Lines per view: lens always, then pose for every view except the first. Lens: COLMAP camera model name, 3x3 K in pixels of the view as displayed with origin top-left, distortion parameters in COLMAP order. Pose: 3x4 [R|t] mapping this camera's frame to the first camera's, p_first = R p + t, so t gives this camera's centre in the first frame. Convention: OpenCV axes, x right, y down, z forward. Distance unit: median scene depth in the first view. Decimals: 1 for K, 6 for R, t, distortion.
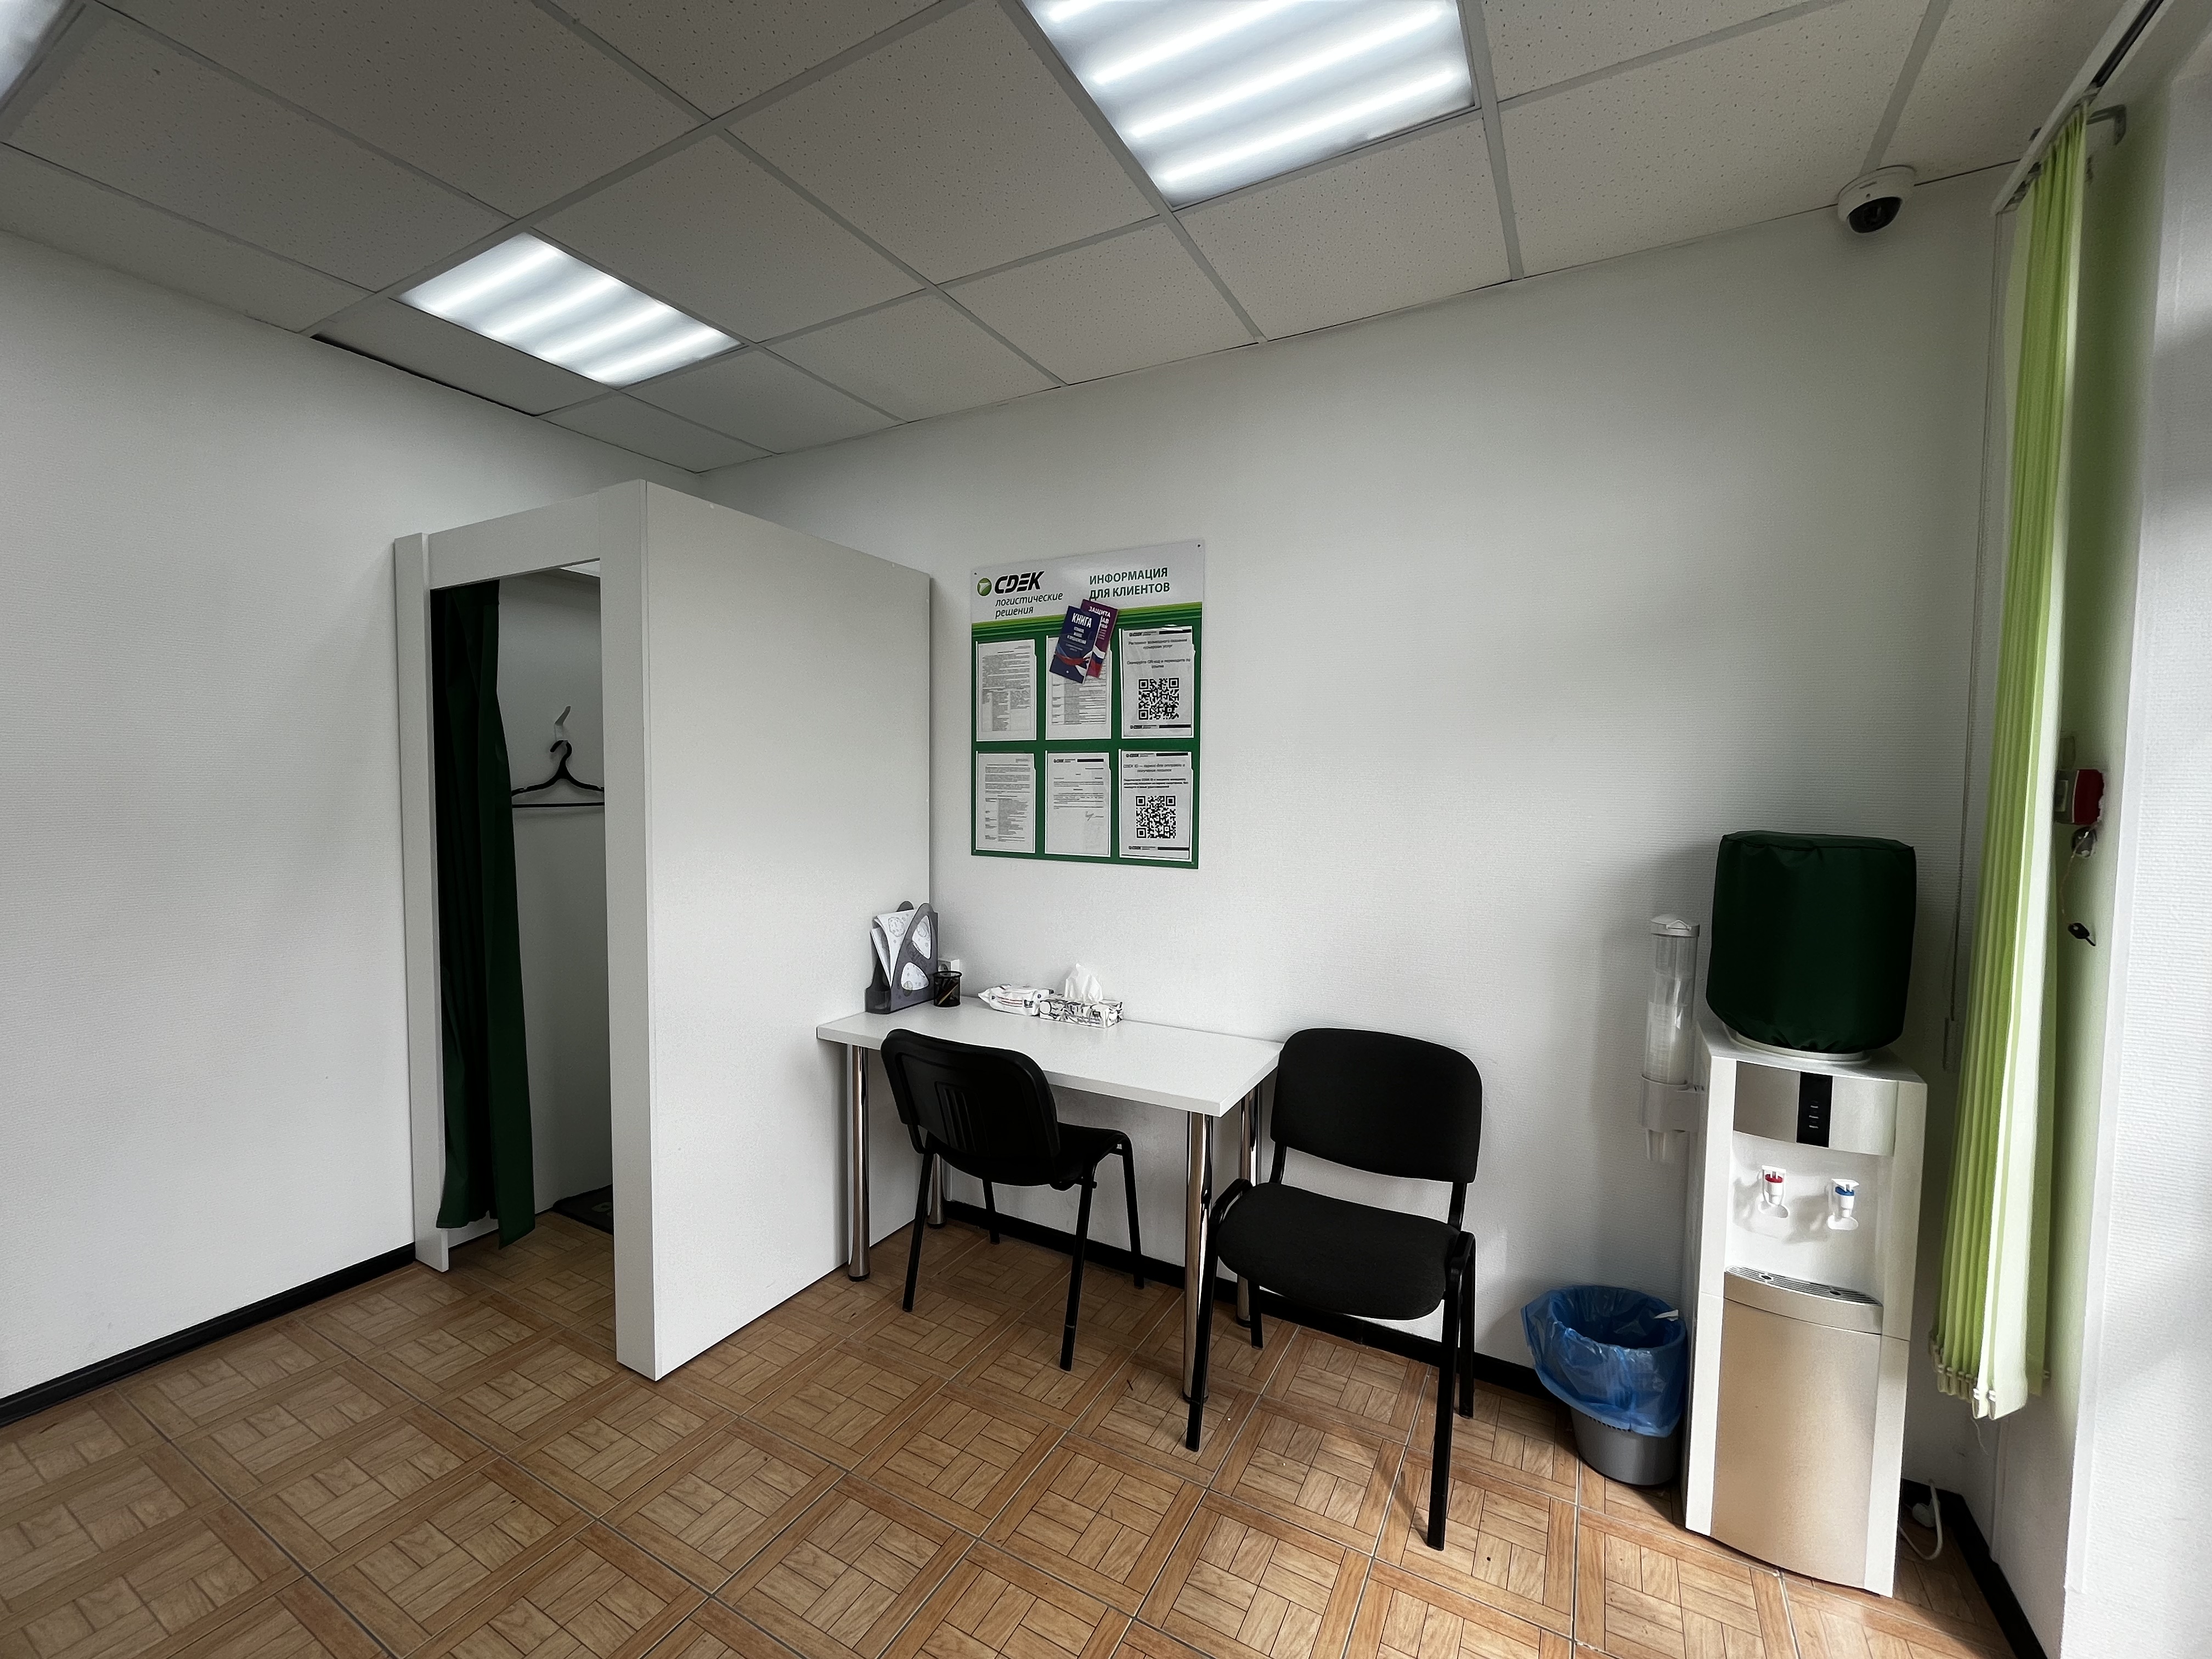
lens RADIAL K [[898.0, 0, 1100.6], [0, 898.0, 837.7], [0, 0, 1]] dist [-0.002576, -0.000593]
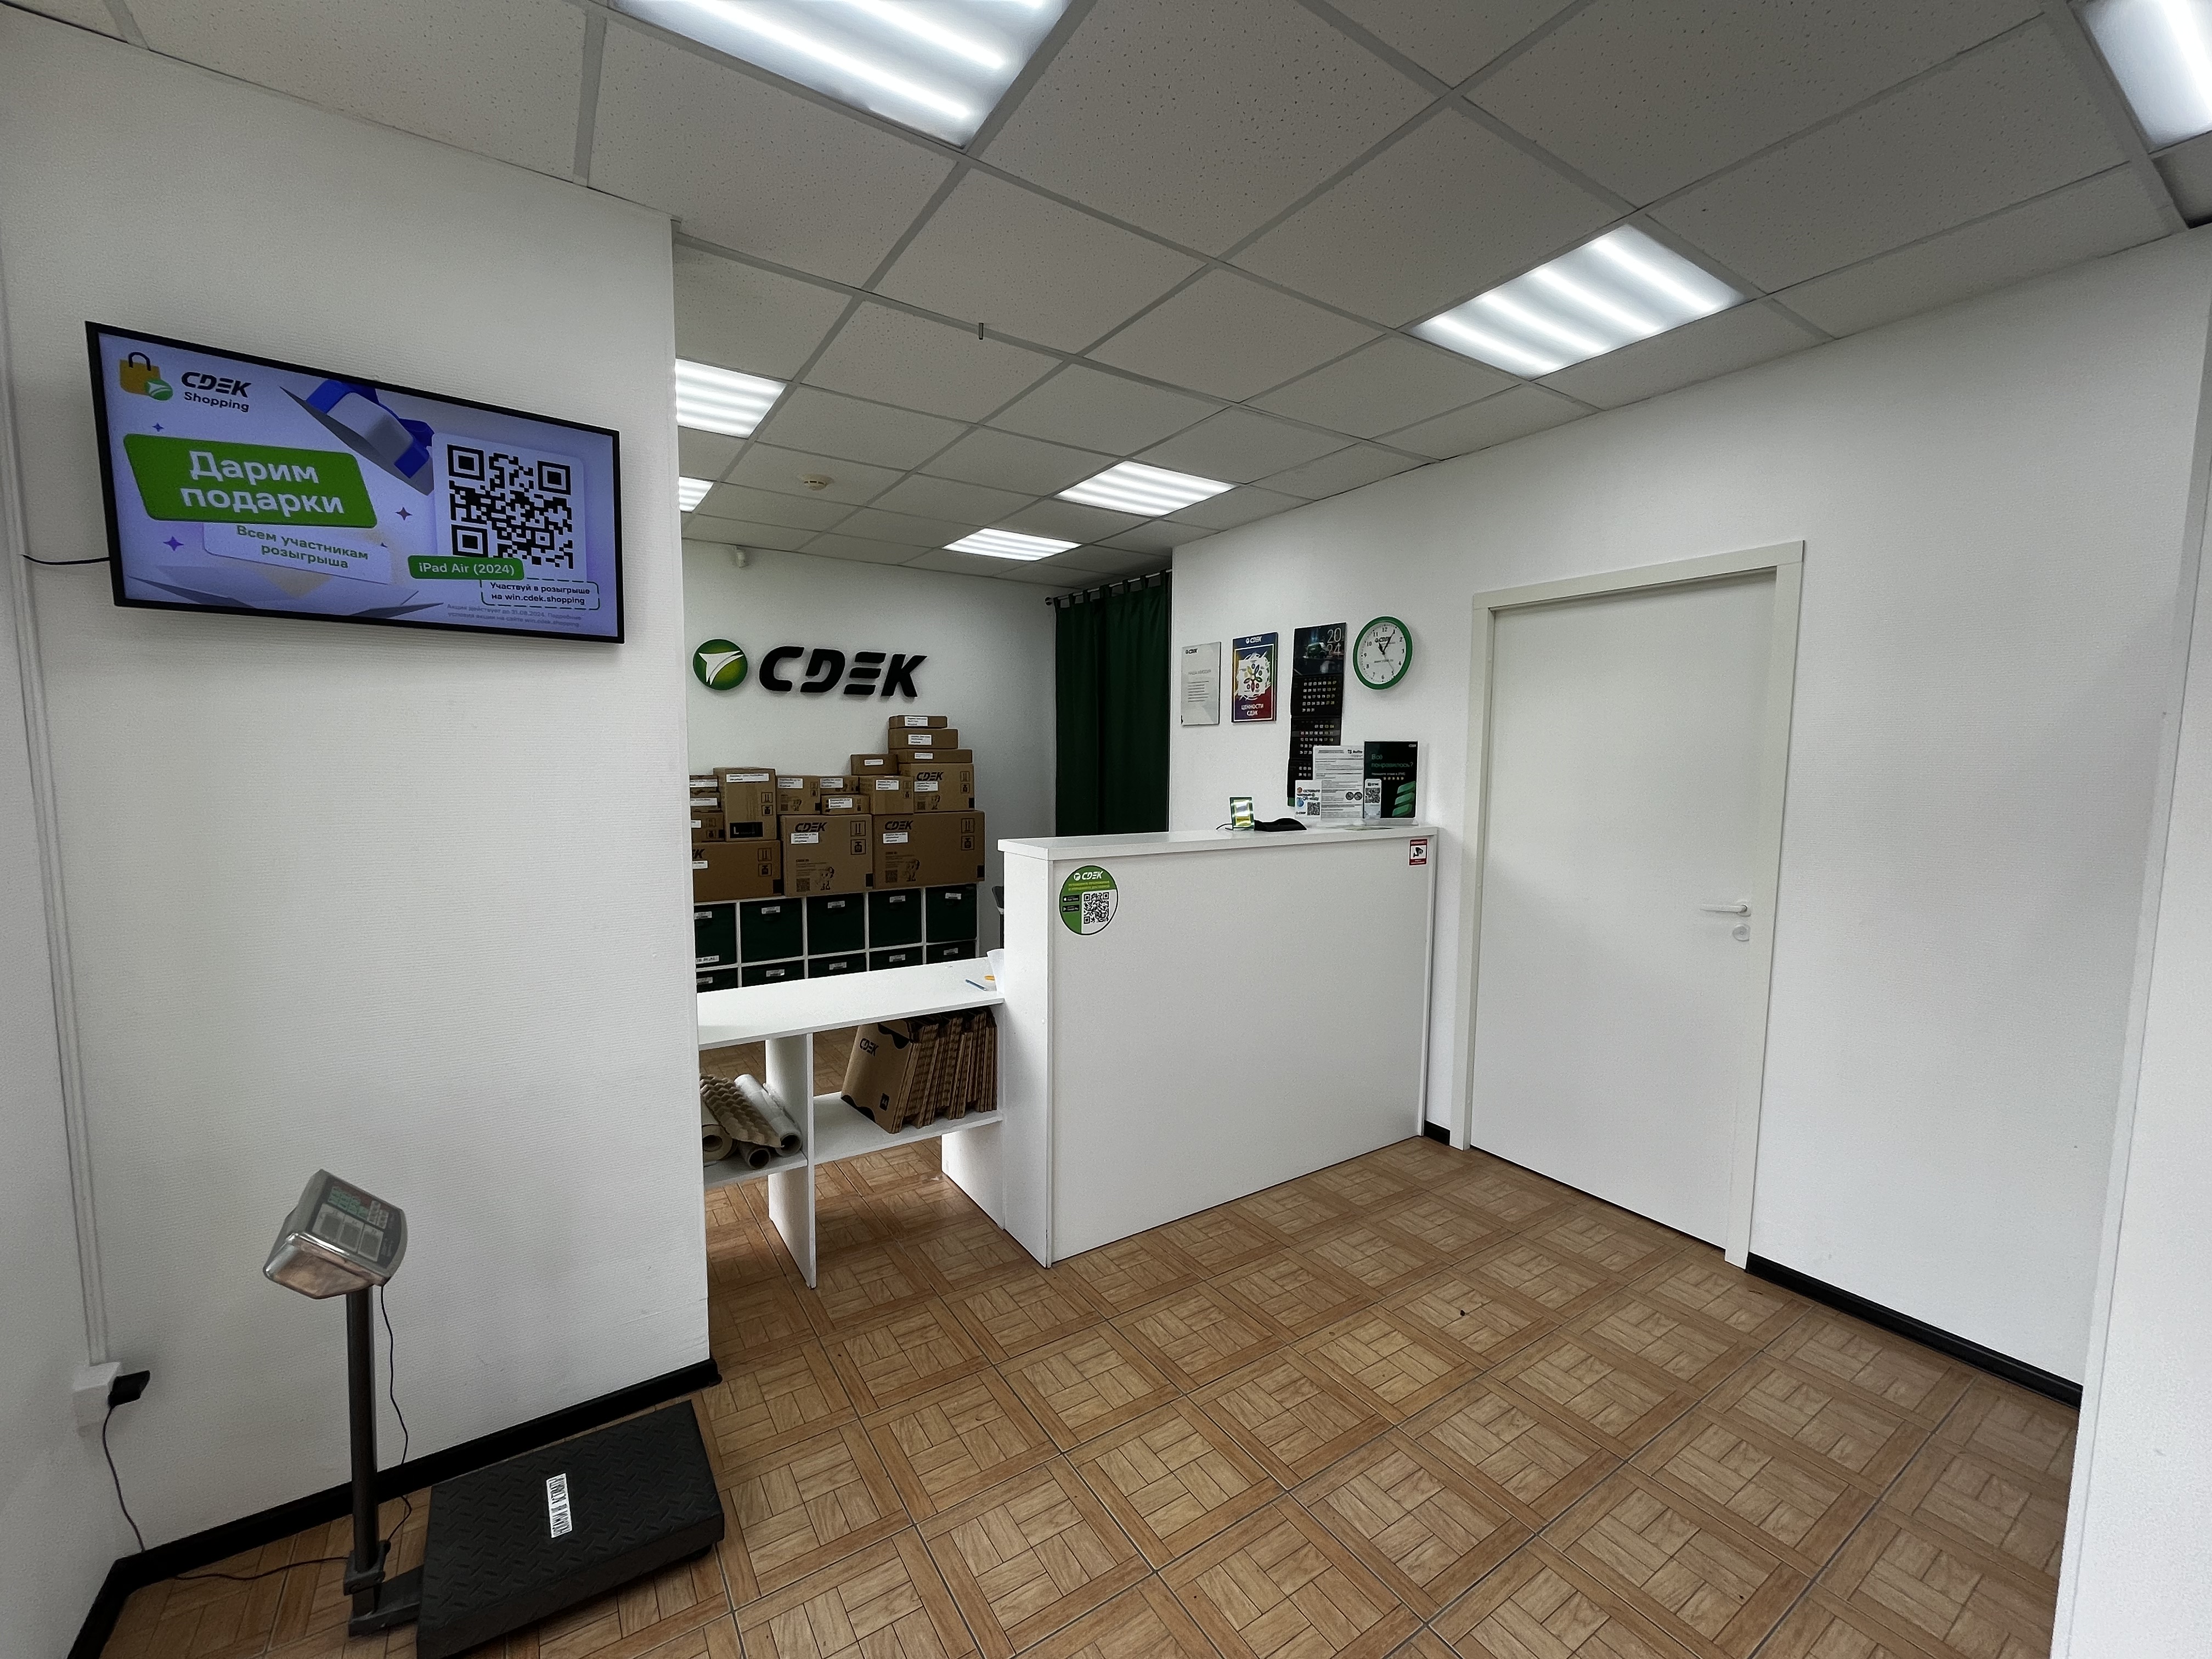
lens RADIAL K [[898.0, 0, 1100.6], [0, 898.0, 837.7], [0, 0, 1]] dist [-0.002576, -0.000593]
pose [[-0.468996, 0.064548, -0.880838, 0.266448], [-0.062521, 0.992397, 0.106012, -0.047153], [0.880985, 0.104791, -0.461395, 0.529726]]
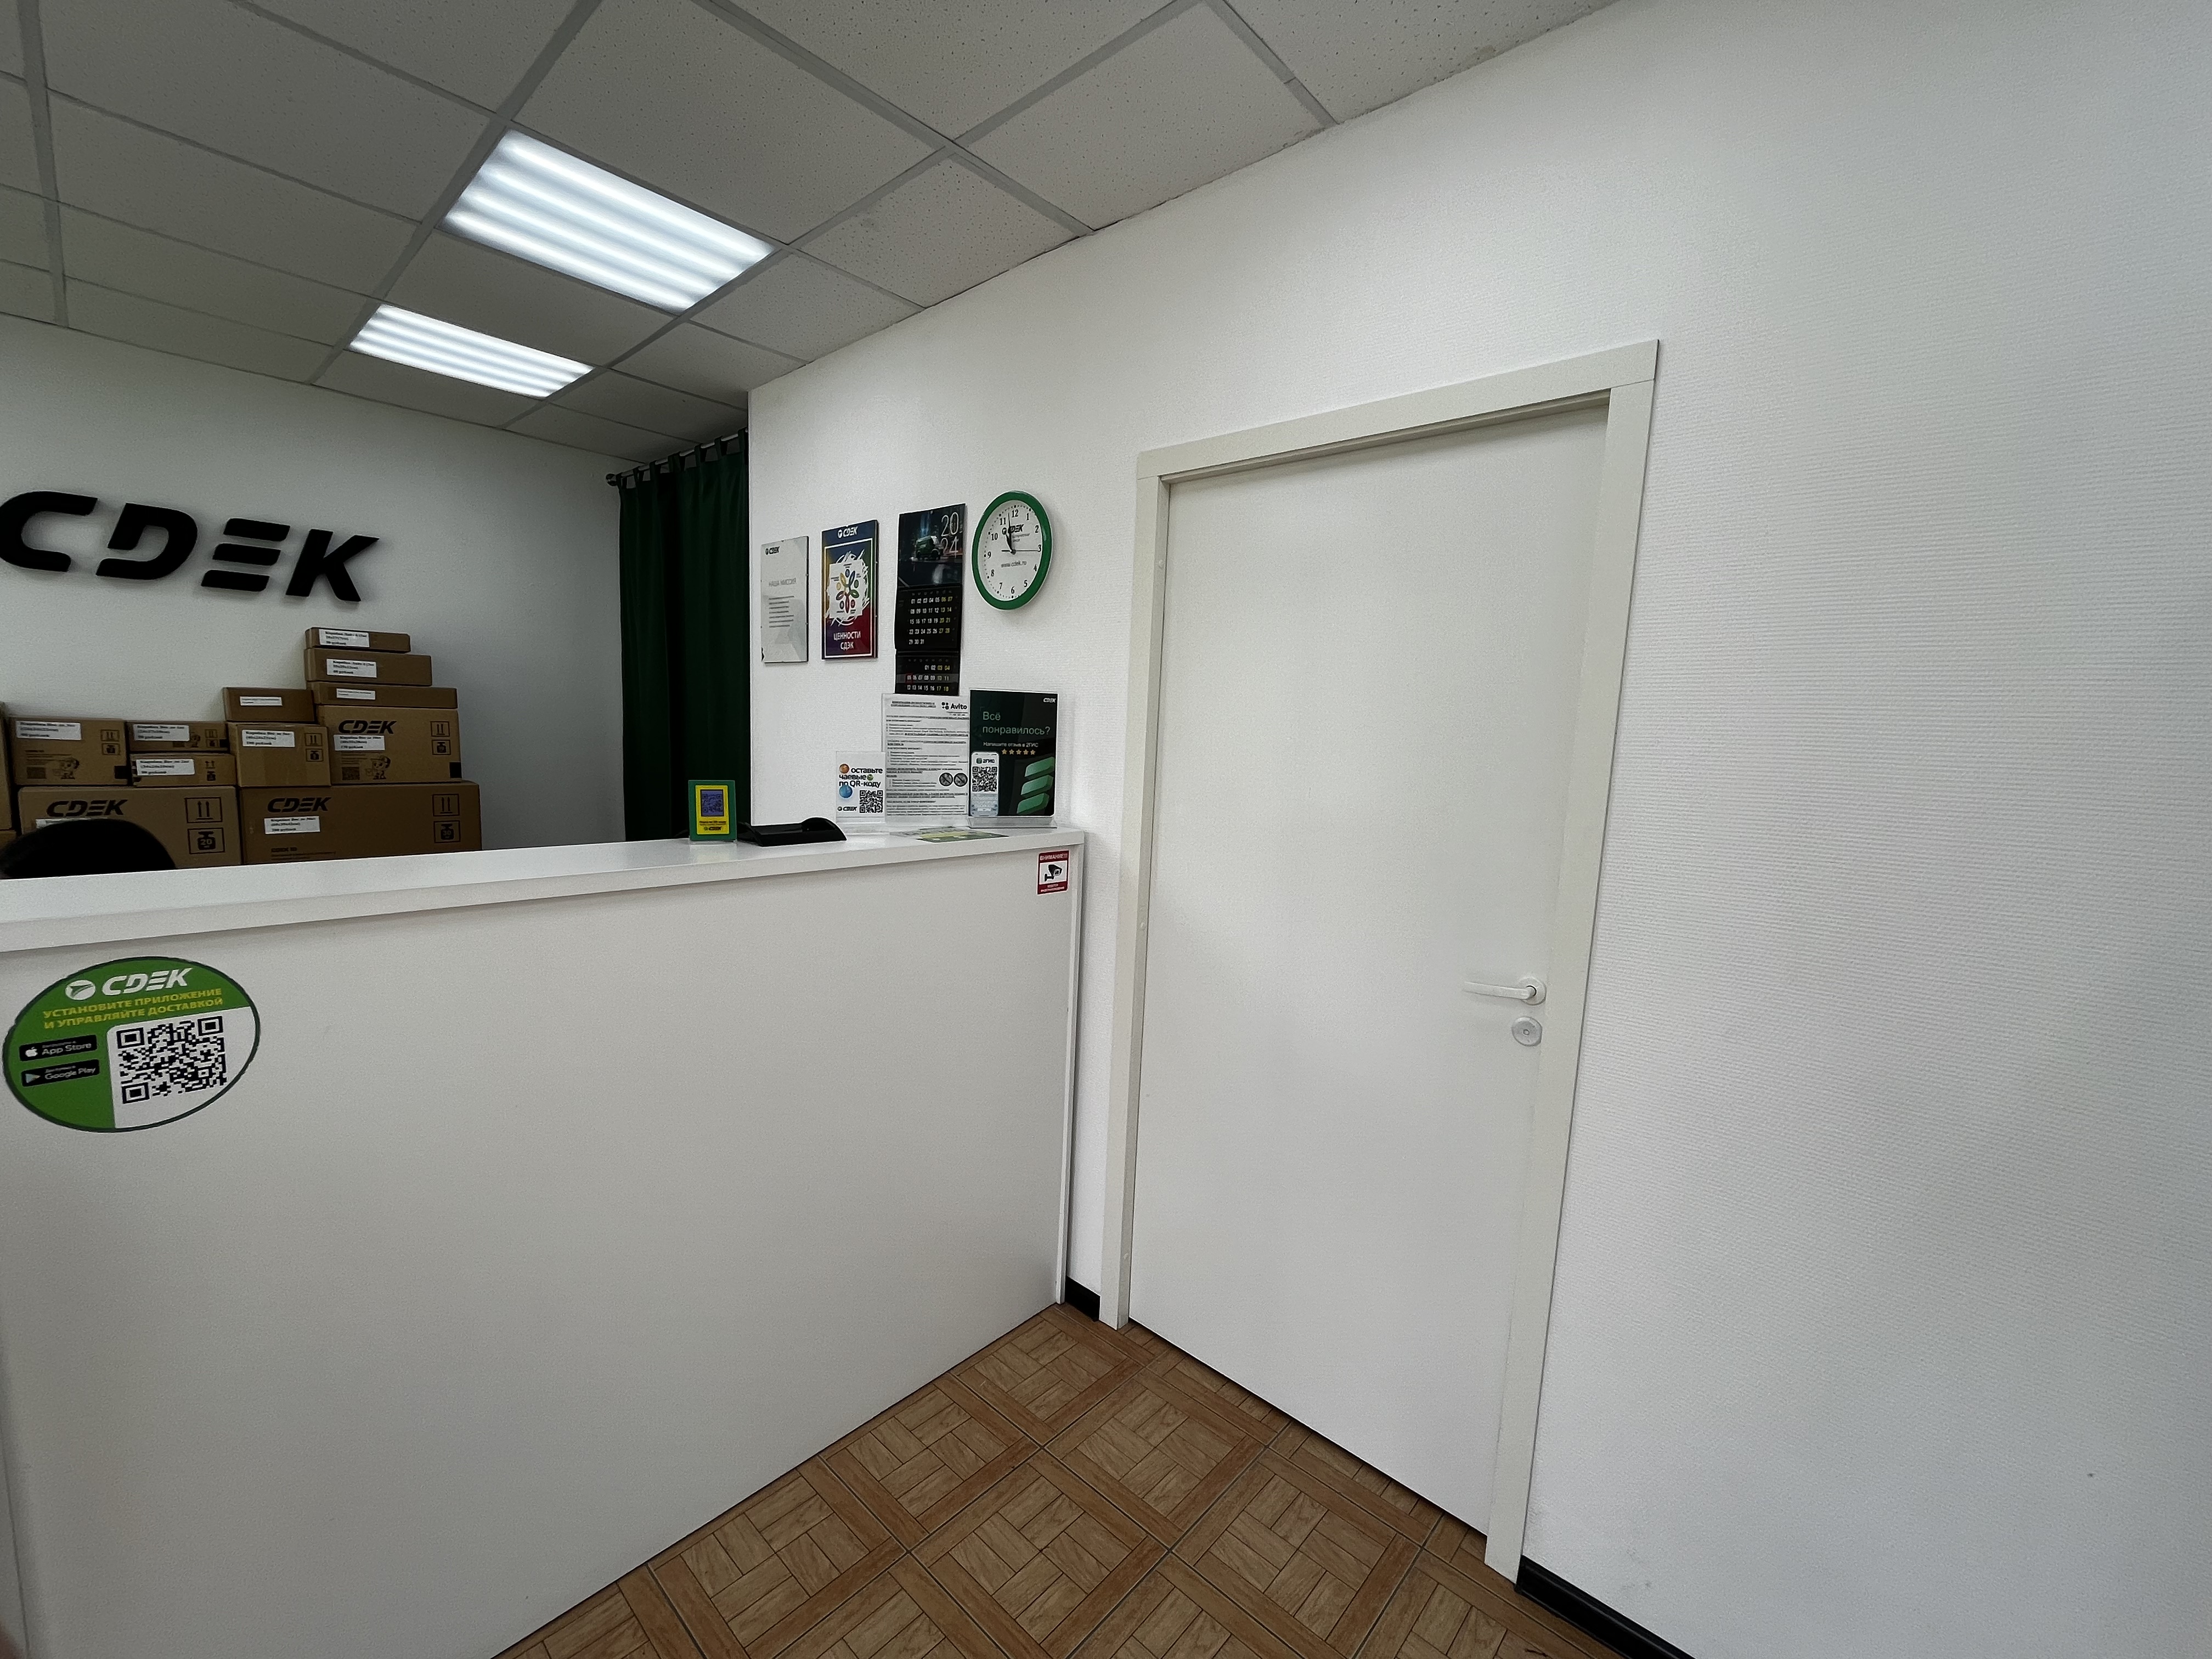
lens RADIAL K [[898.0, 0, 1100.6], [0, 898.0, 837.7], [0, 0, 1]] dist [-0.002576, -0.000593]
pose [[-0.227578, 0.098249, -0.968791, -0.331067], [-0.099990, 0.987280, 0.123612, -0.052393], [0.968613, 0.125001, -0.214859, 0.549024]]
